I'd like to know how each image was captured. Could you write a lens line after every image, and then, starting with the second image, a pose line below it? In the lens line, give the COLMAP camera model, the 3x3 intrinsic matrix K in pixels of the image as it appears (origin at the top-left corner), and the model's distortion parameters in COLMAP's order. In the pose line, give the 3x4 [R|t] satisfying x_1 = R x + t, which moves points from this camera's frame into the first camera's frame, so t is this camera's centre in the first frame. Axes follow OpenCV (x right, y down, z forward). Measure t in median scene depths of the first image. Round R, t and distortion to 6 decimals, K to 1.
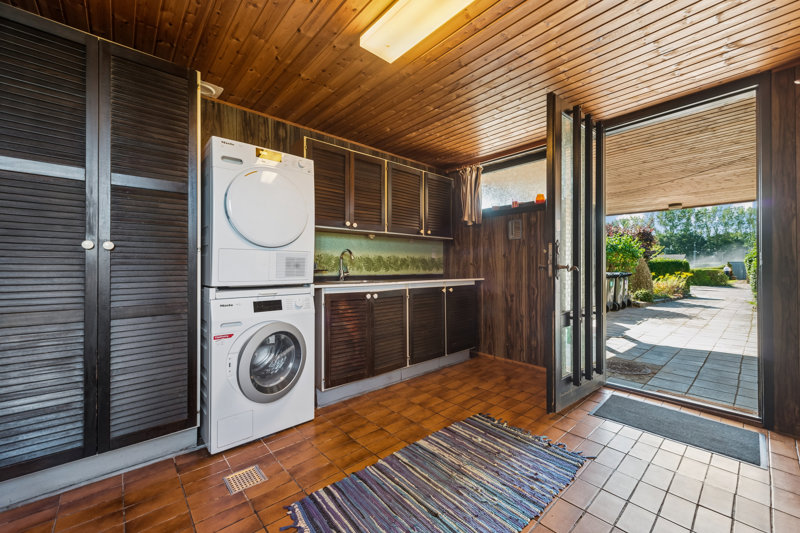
lens RADIAL K [[338.6, 0, 416.5], [0, 338.6, 265.5], [0, 0, 1]] dist [0.004205, 0.000165]
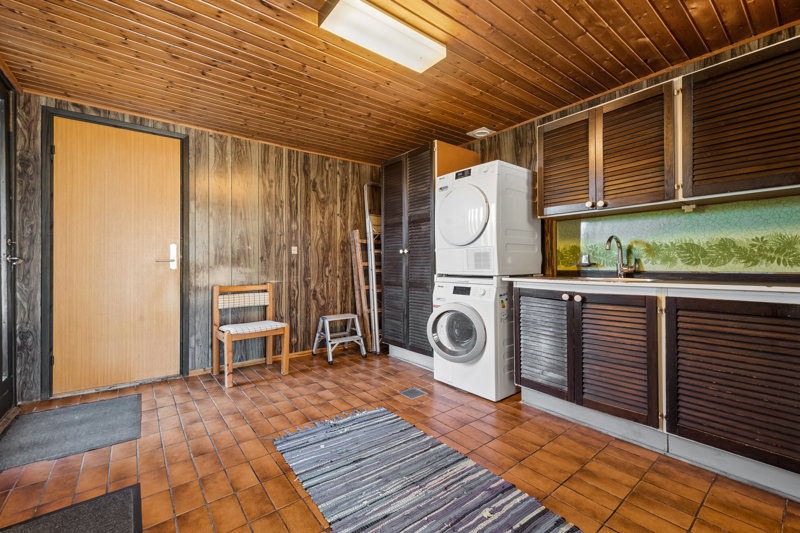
lens RADIAL K [[338.6, 0, 400.8], [0, 338.6, 265.5], [0, 0, 1]] dist [0.004205, 0.000165]
pose [[-0.121180, 0.007174, -0.992605, 0.747899], [0.011311, 0.999919, 0.005846, 0.010321], [0.992566, -0.010518, -0.121251, 0.787048]]
